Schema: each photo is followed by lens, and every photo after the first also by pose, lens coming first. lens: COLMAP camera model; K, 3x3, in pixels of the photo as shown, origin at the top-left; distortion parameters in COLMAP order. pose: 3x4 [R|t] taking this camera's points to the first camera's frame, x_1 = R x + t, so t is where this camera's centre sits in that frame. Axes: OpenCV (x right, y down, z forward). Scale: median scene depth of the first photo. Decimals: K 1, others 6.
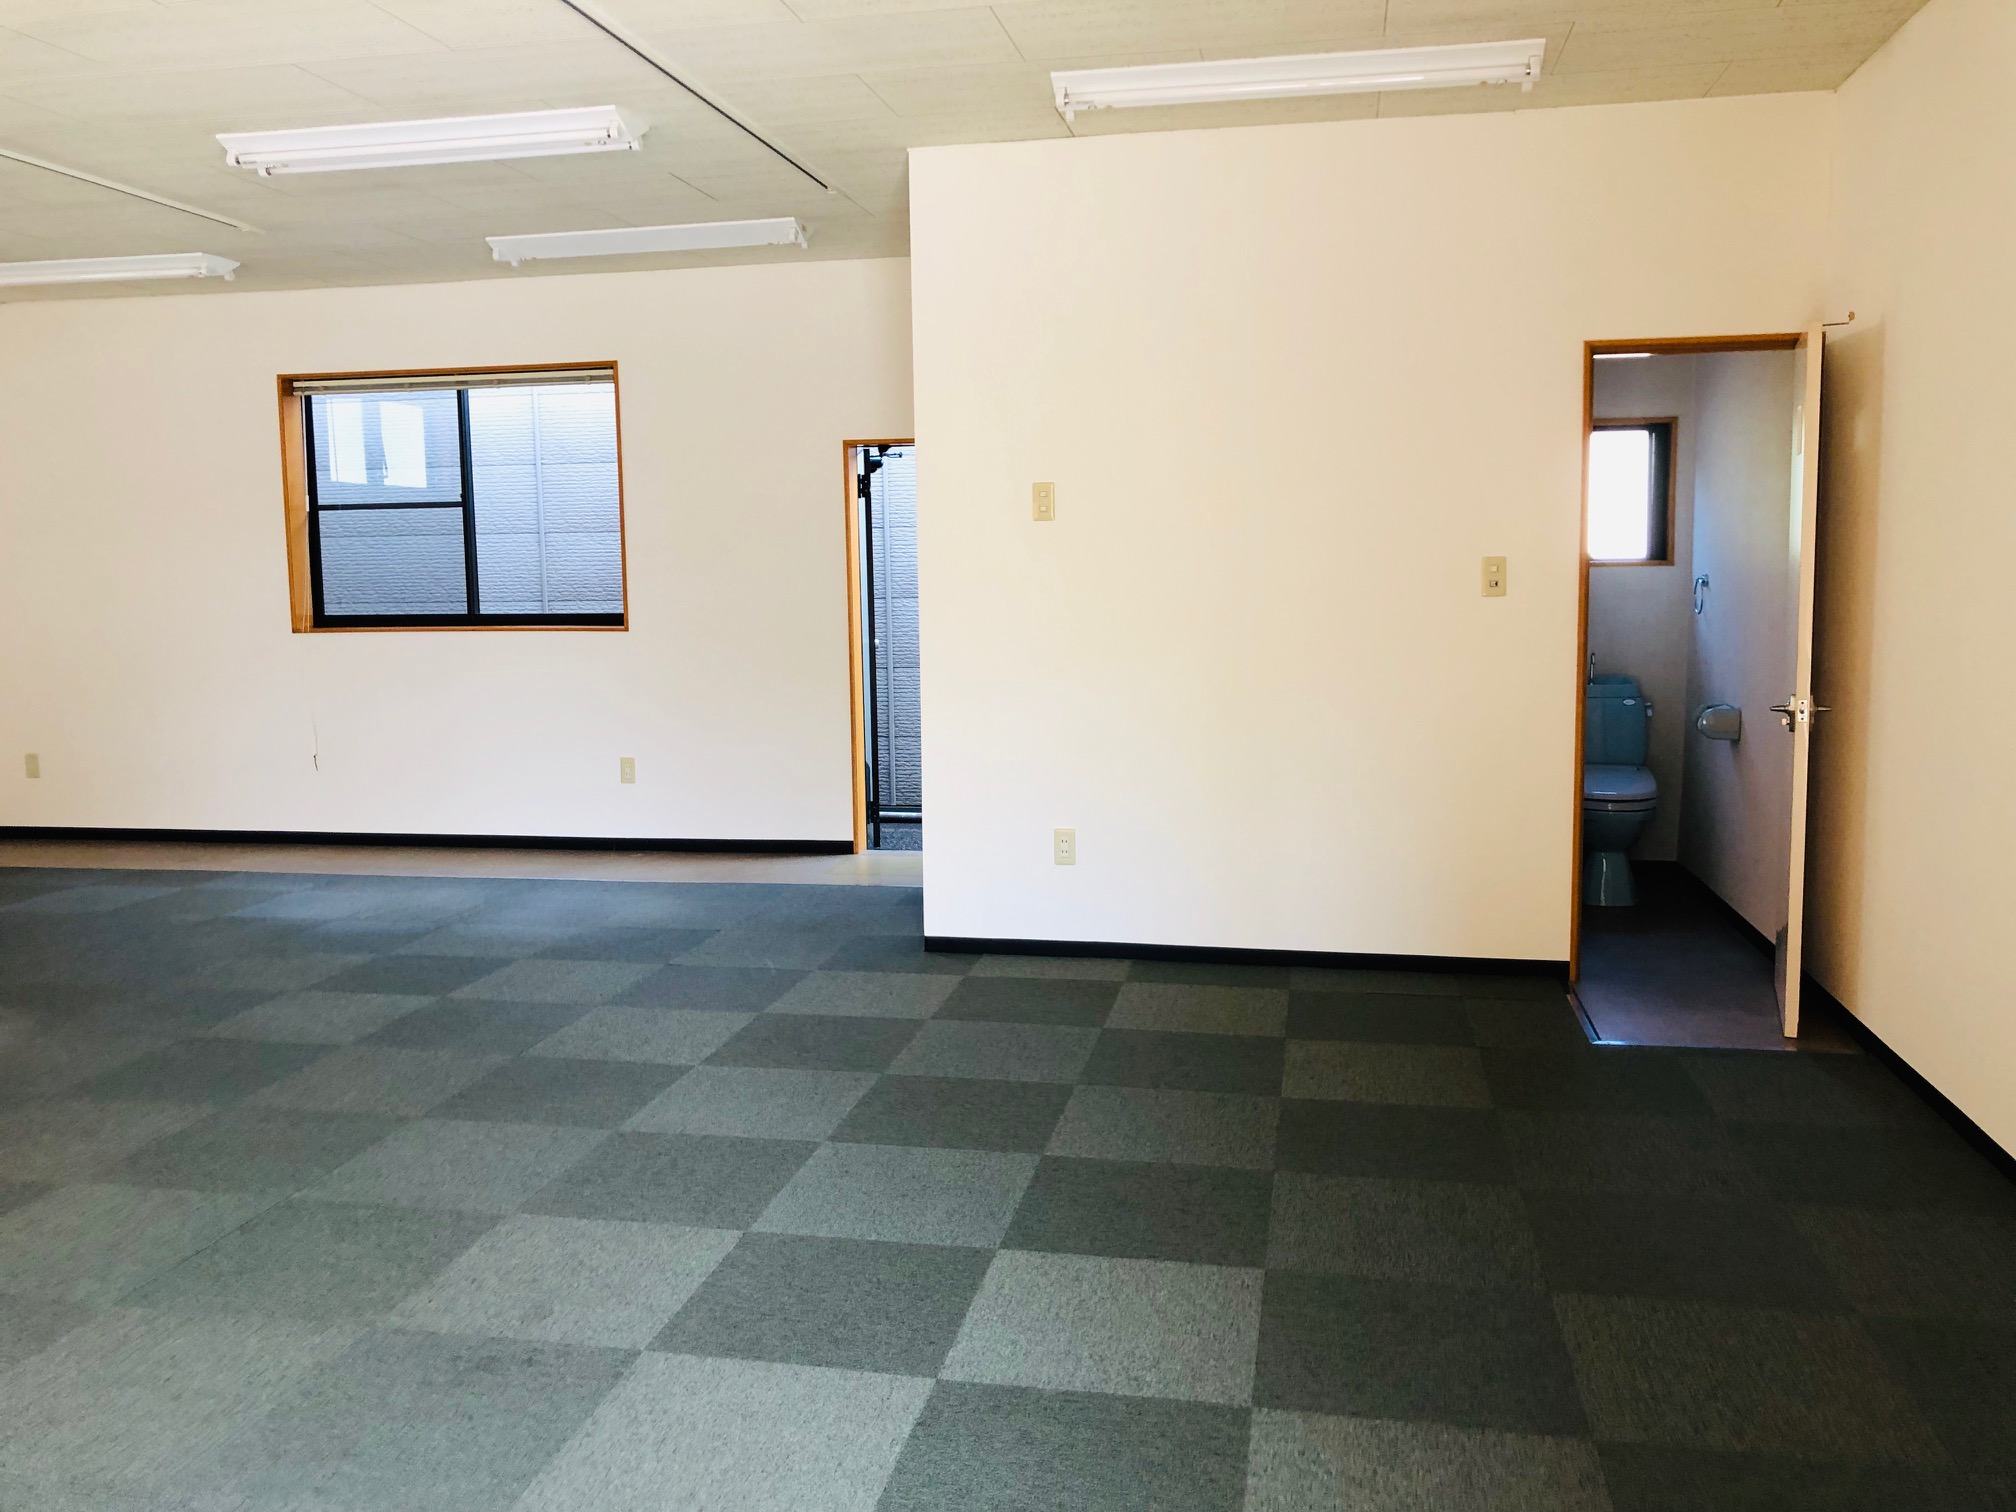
lens RADIAL K [[1663.6, 0, 1004.6], [0, 1663.6, 732.2], [0, 0, 1]] dist [0.013535, 0.013505]
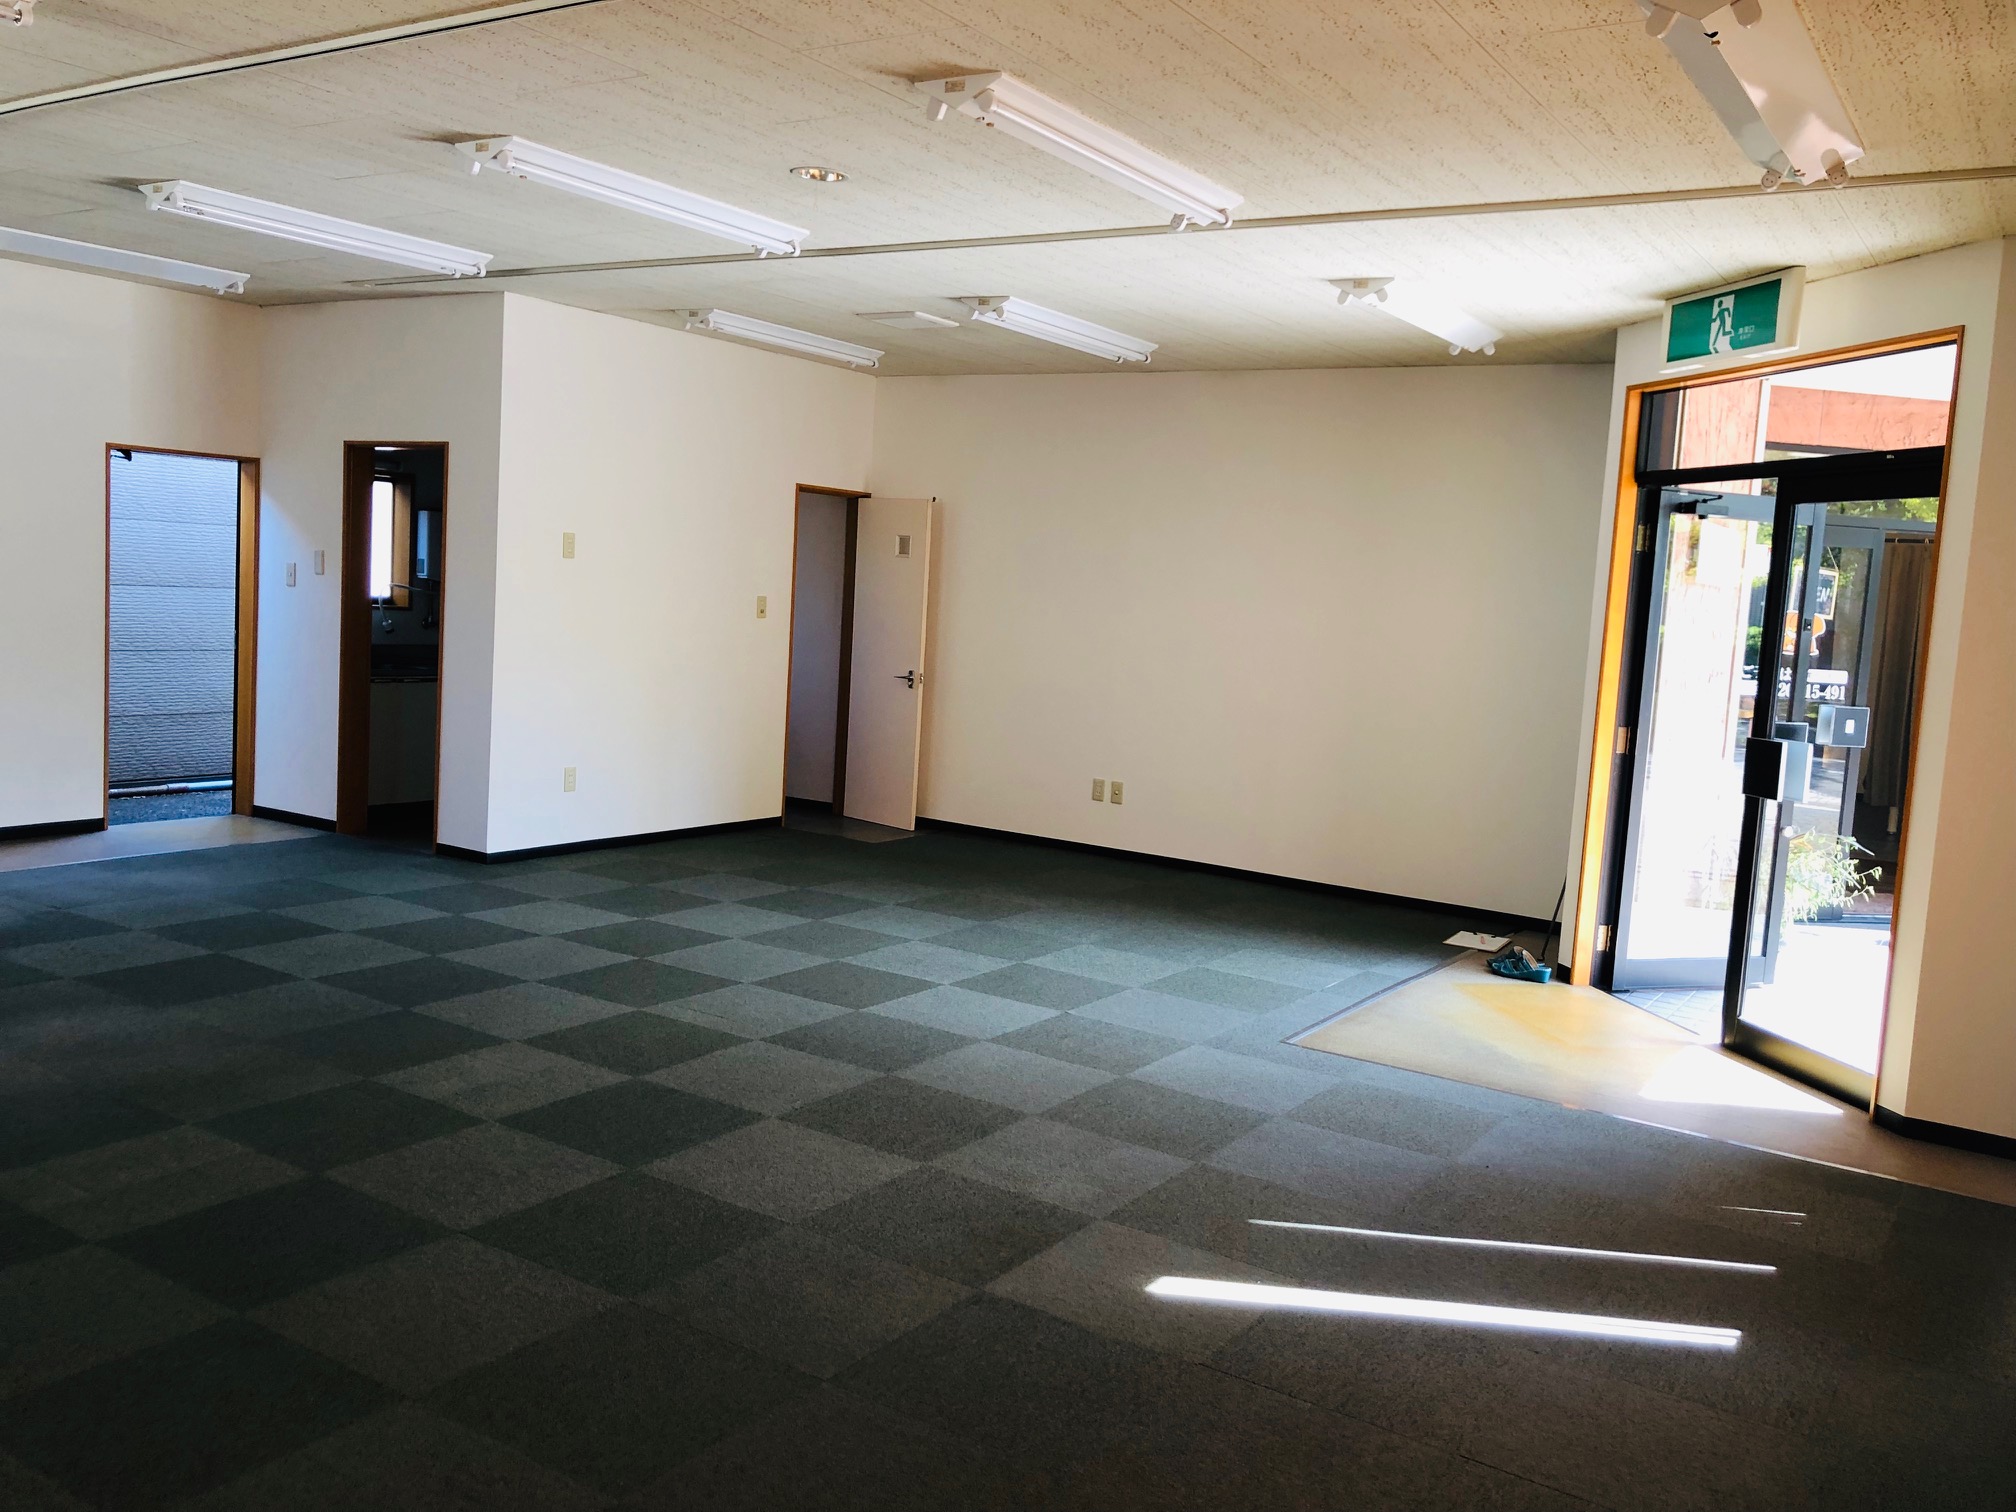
lens RADIAL K [[1662.2, 0, 1039.3], [0, 1662.2, 748.5], [0, 0, 1]] dist [0.070588, -0.071400]
pose [[0.359428, -0.050604, 0.931800, -1.351503], [0.032495, 0.998602, 0.041697, -0.006907], [-0.932607, 0.015292, 0.360570, 0.079417]]
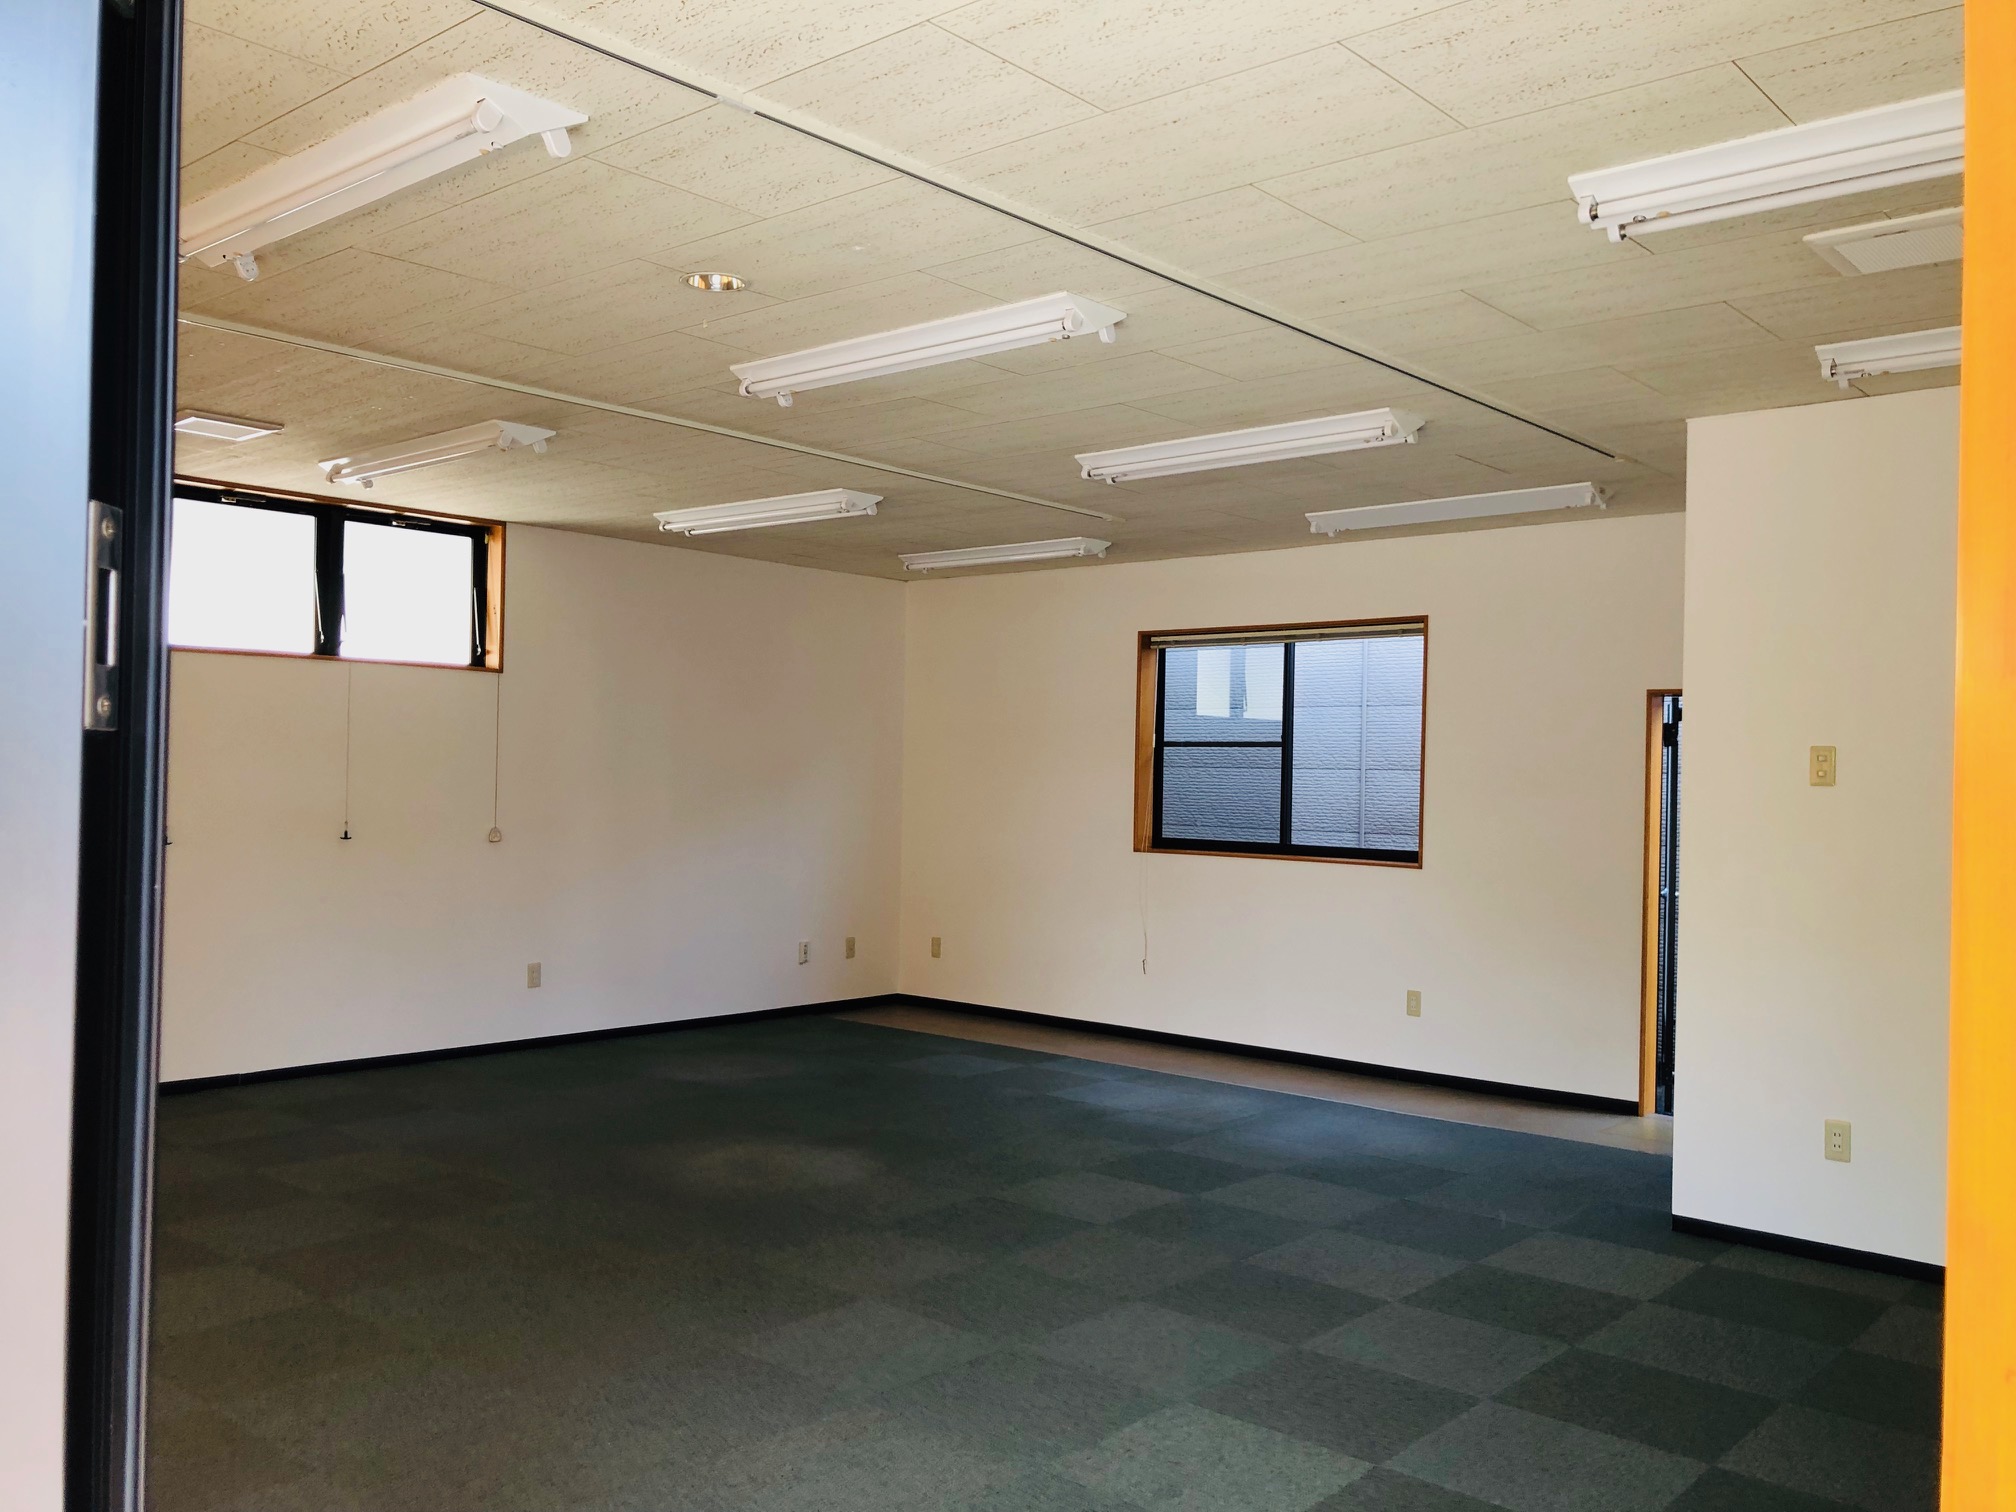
lens RADIAL K [[1662.2, 0, 1039.3], [0, 1662.2, 748.5], [0, 0, 1]] dist [0.070588, -0.071400]
pose [[0.876599, 0.027956, -0.480409, 0.101637], [-0.086297, 0.991260, -0.099781, -0.016787], [0.473420, 0.128926, 0.871350, -0.055968]]
